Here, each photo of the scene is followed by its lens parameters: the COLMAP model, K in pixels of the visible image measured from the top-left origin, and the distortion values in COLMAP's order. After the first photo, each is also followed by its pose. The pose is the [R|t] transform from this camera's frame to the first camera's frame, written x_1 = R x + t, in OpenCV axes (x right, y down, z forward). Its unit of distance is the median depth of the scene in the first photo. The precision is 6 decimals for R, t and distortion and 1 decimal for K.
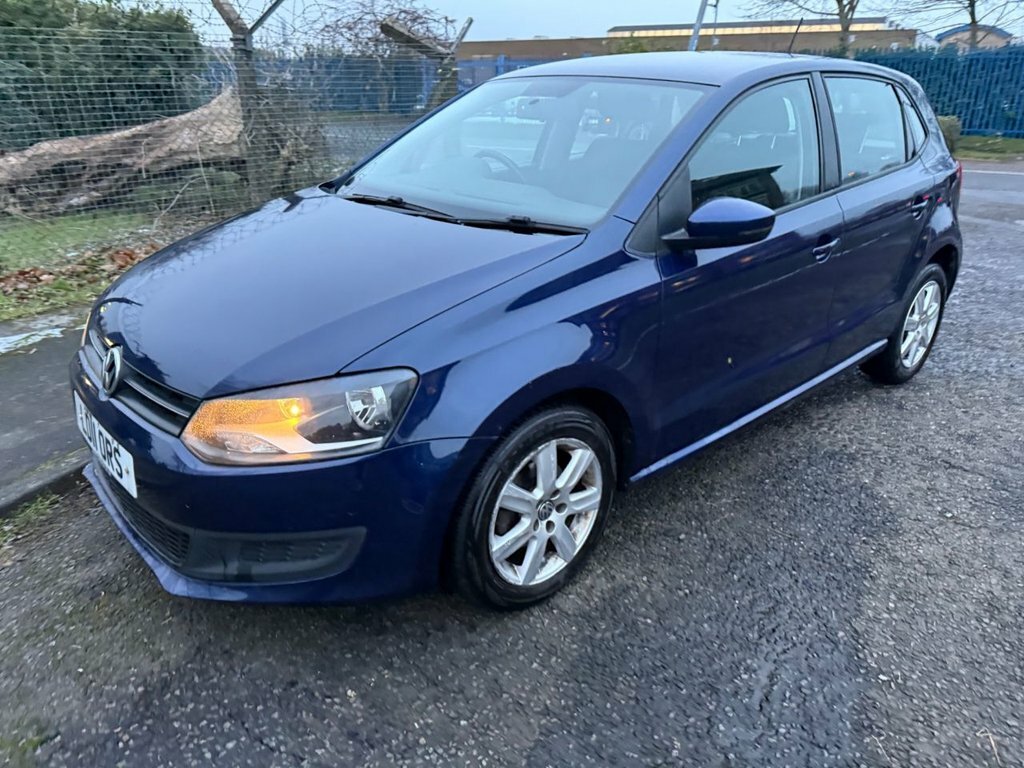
lens RADIAL K [[737.6, 0, 510.5], [0, 737.6, 386.2], [0, 0, 1]] dist [0.017221, -0.020507]
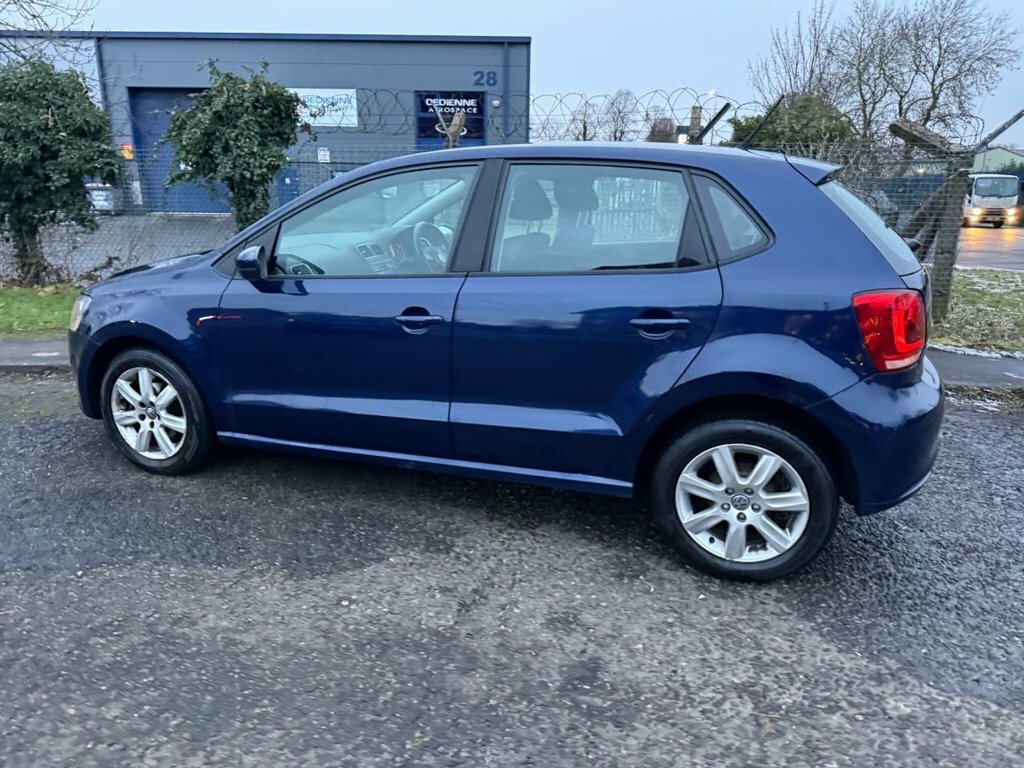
lens RADIAL K [[737.6, 0, 516.1], [0, 737.6, 383.2], [0, 0, 1]] dist [0.017221, -0.020507]
pose [[0.471279, 0.237691, -0.849352, 1.635742], [-0.349405, 0.934526, 0.067653, -0.261885], [0.809822, 0.264885, 0.523473, 0.696115]]
